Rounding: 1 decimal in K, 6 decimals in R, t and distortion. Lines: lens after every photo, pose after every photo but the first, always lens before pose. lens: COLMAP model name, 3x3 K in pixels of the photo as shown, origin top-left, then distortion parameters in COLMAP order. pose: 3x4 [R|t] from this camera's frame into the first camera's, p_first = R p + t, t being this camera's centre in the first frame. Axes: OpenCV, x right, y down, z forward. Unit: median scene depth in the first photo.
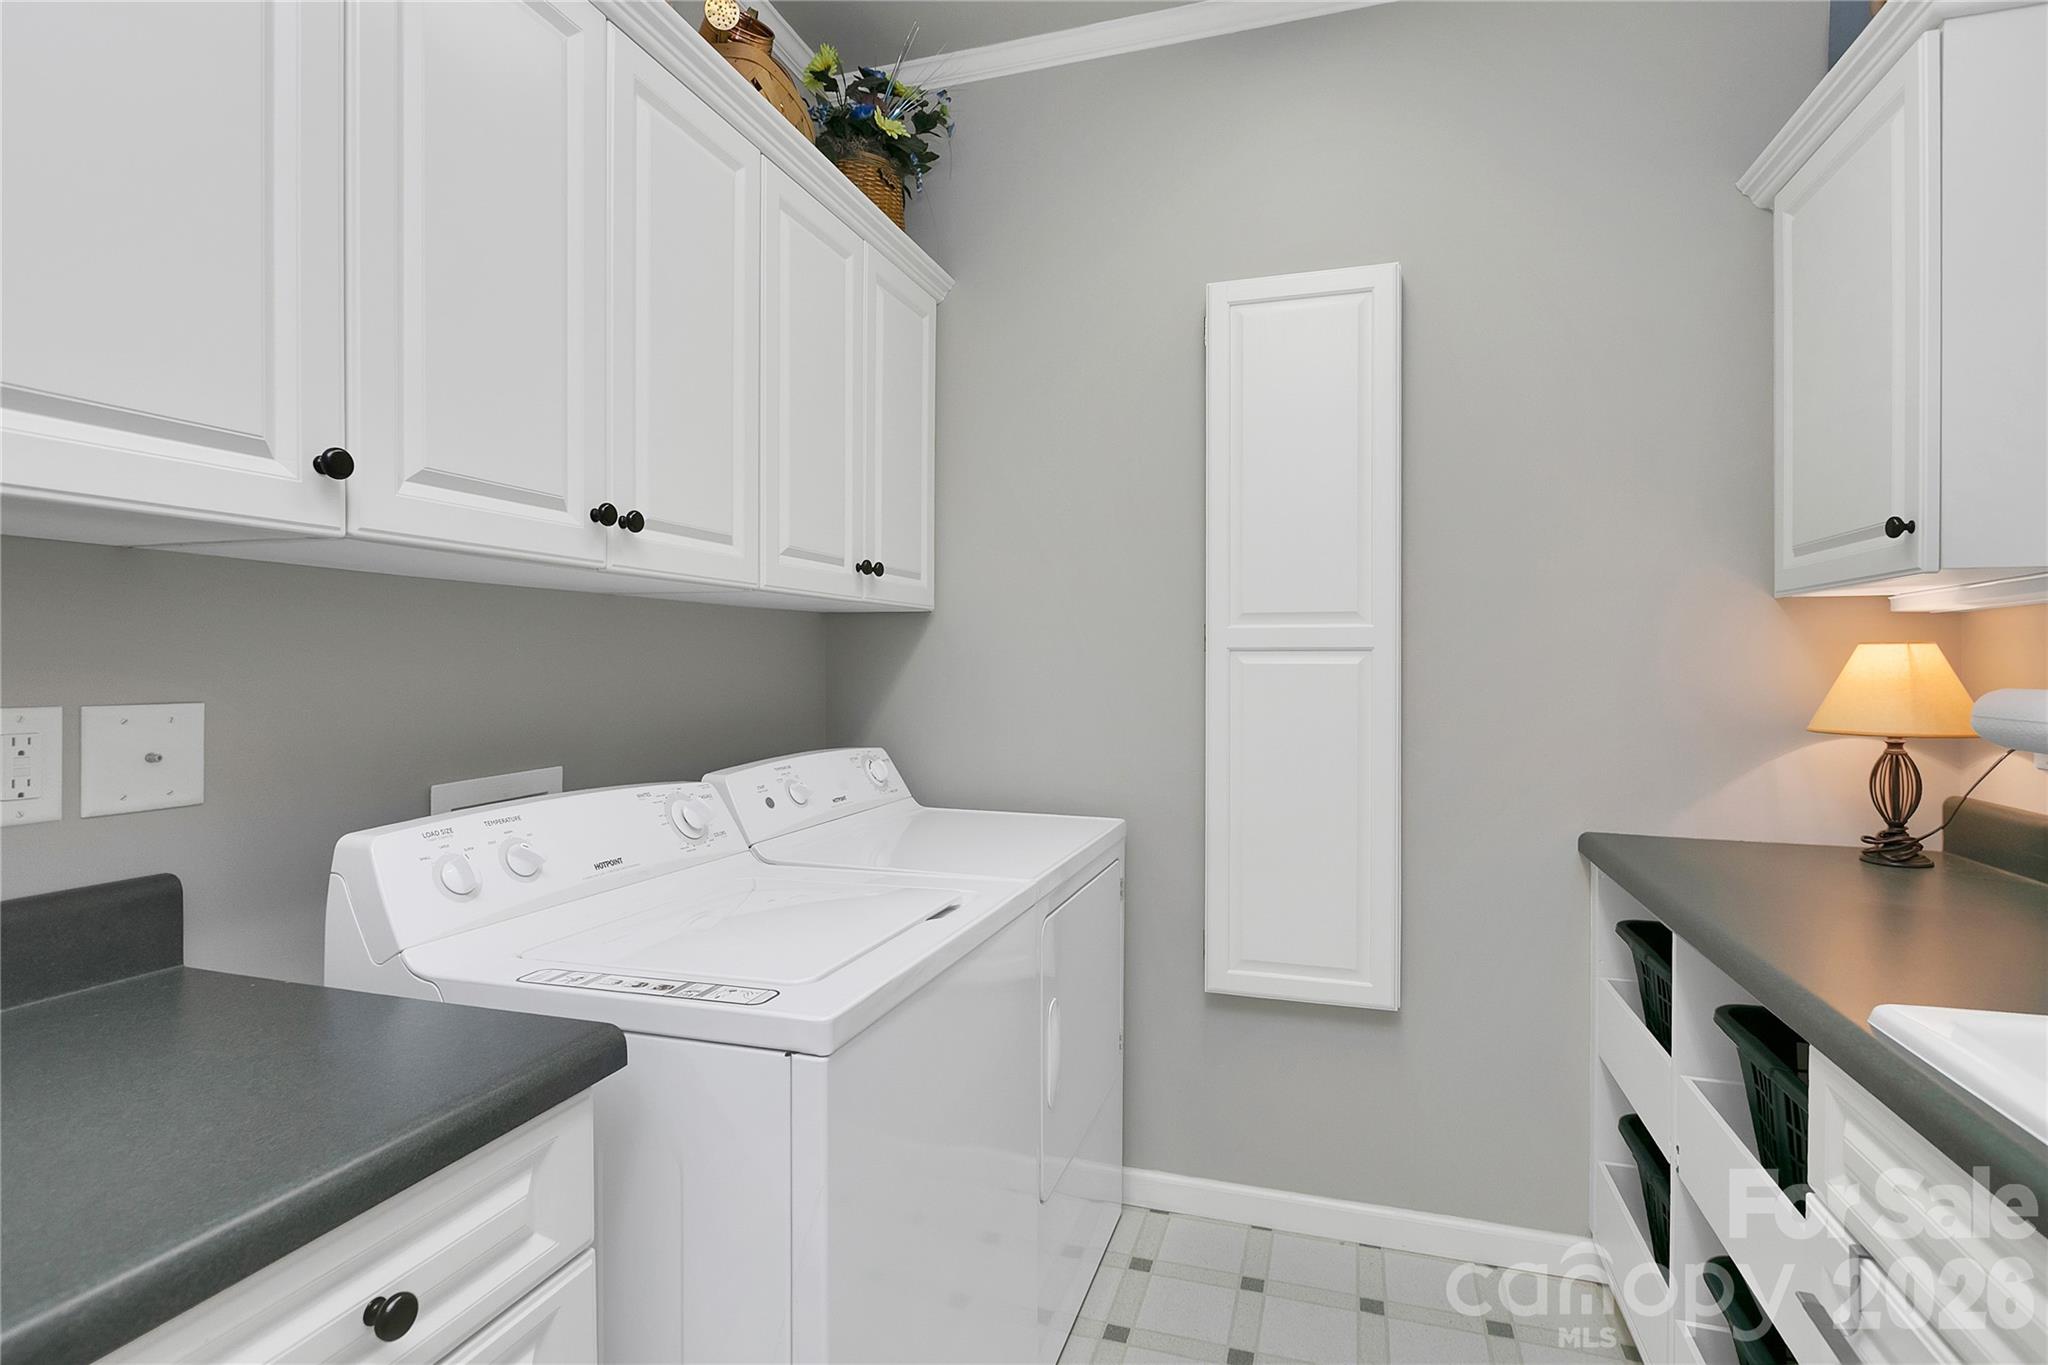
lens RADIAL K [[999.0, 0, 1024.6], [0, 999.0, 677.8], [0, 0, 1]] dist [0.001313, -0.000015]
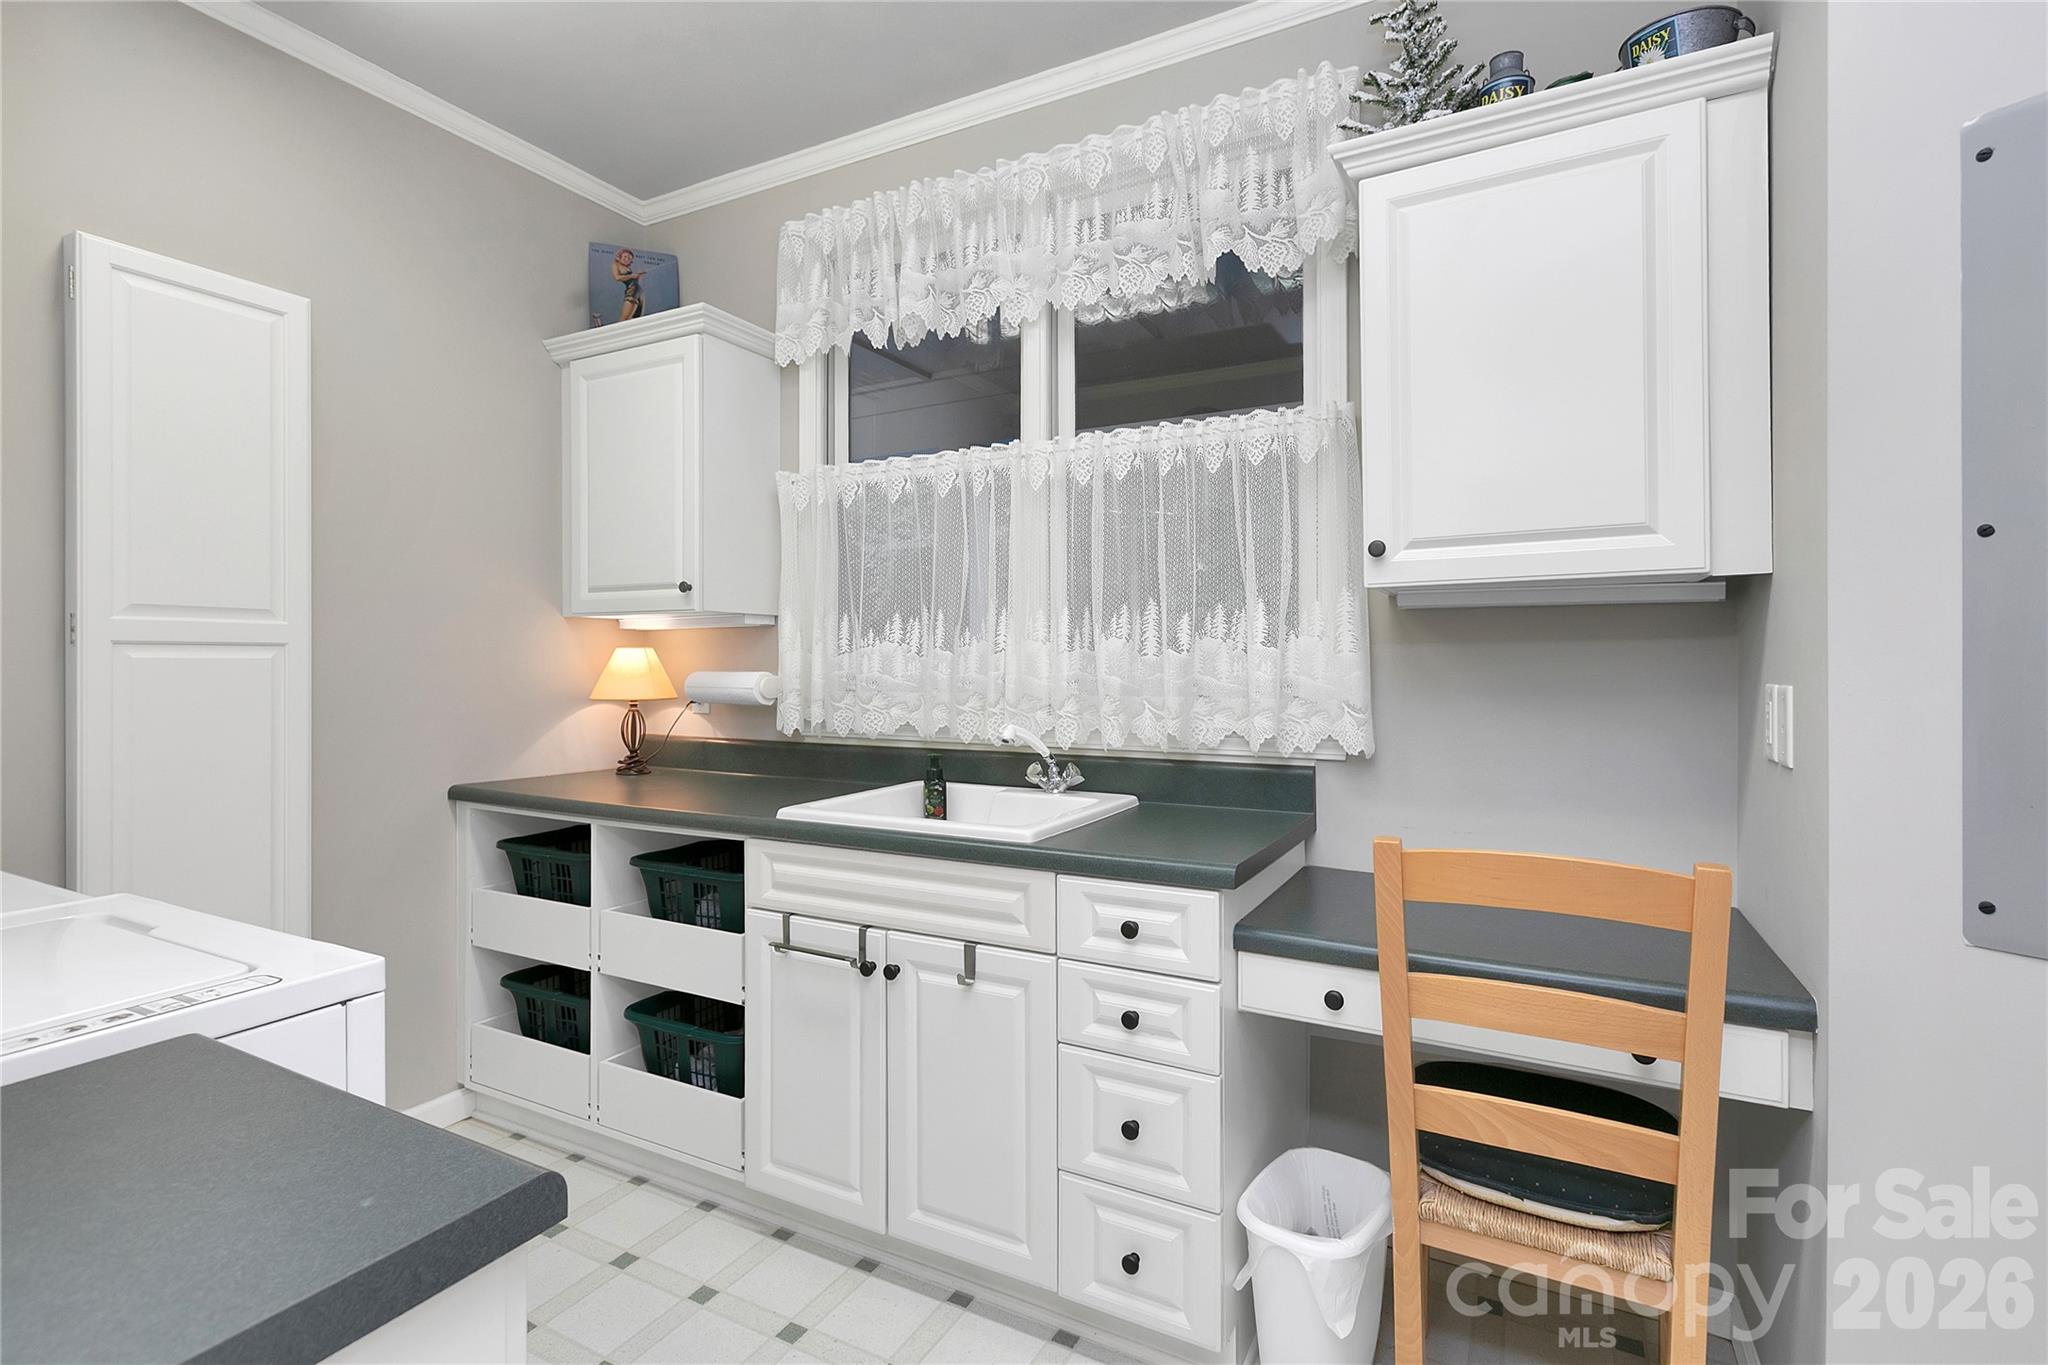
lens RADIAL K [[999.0, 0, 1016.4], [0, 999.0, 669.2], [0, 0, 1]] dist [0.001313, -0.000015]
pose [[0.180883, -0.006939, 0.983480, -0.690741], [0.012955, 0.999905, 0.004672, 0.003510], [-0.983419, 0.011896, 0.180956, 0.029521]]
